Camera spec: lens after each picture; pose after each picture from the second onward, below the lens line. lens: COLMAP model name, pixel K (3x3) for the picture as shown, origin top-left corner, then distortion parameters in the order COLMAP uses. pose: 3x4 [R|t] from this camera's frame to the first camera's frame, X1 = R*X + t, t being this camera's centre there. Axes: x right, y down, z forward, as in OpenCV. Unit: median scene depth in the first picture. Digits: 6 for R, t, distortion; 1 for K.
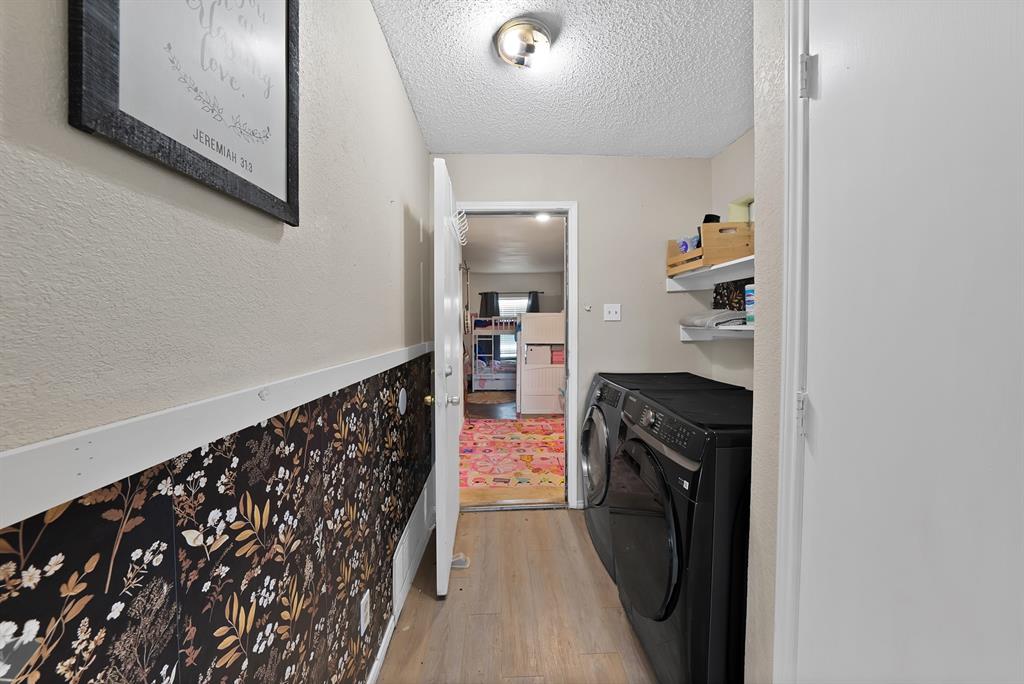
lens RADIAL K [[369.6, 0, 512.1], [0, 369.6, 334.5], [0, 0, 1]] dist [-0.017396, 0.001646]
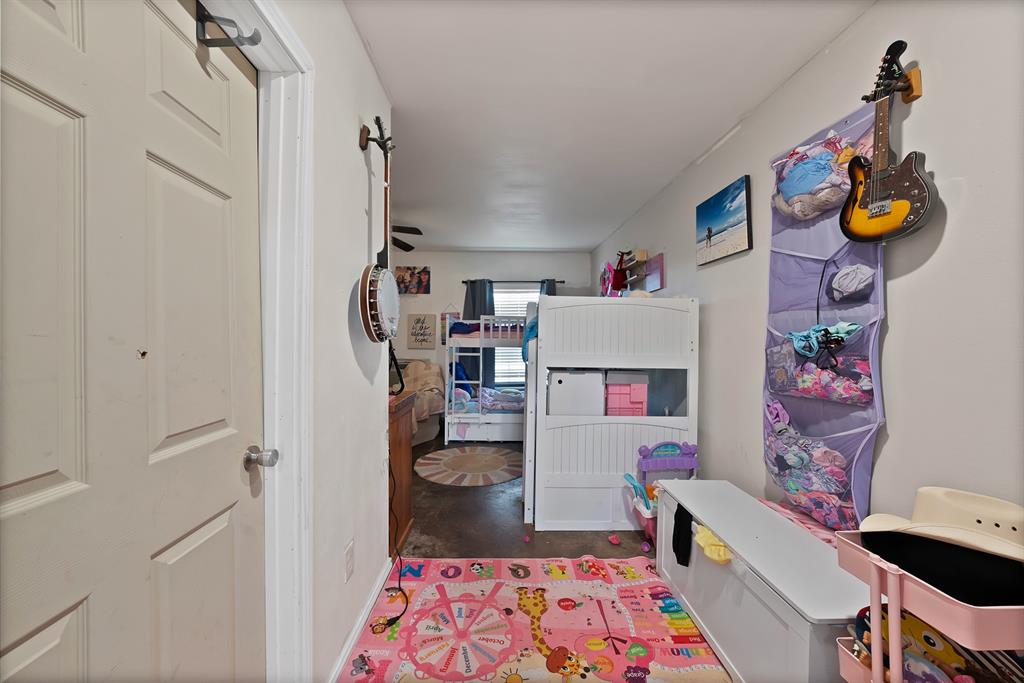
lens RADIAL K [[369.6, 0, 506.2], [0, 369.6, 342.1], [0, 0, 1]] dist [-0.017396, 0.001646]
pose [[0.999813, 0.011564, -0.015493, -0.004196], [-0.011790, 0.999825, -0.014544, 0.001231], [0.015323, 0.014724, 0.999774, 0.410666]]
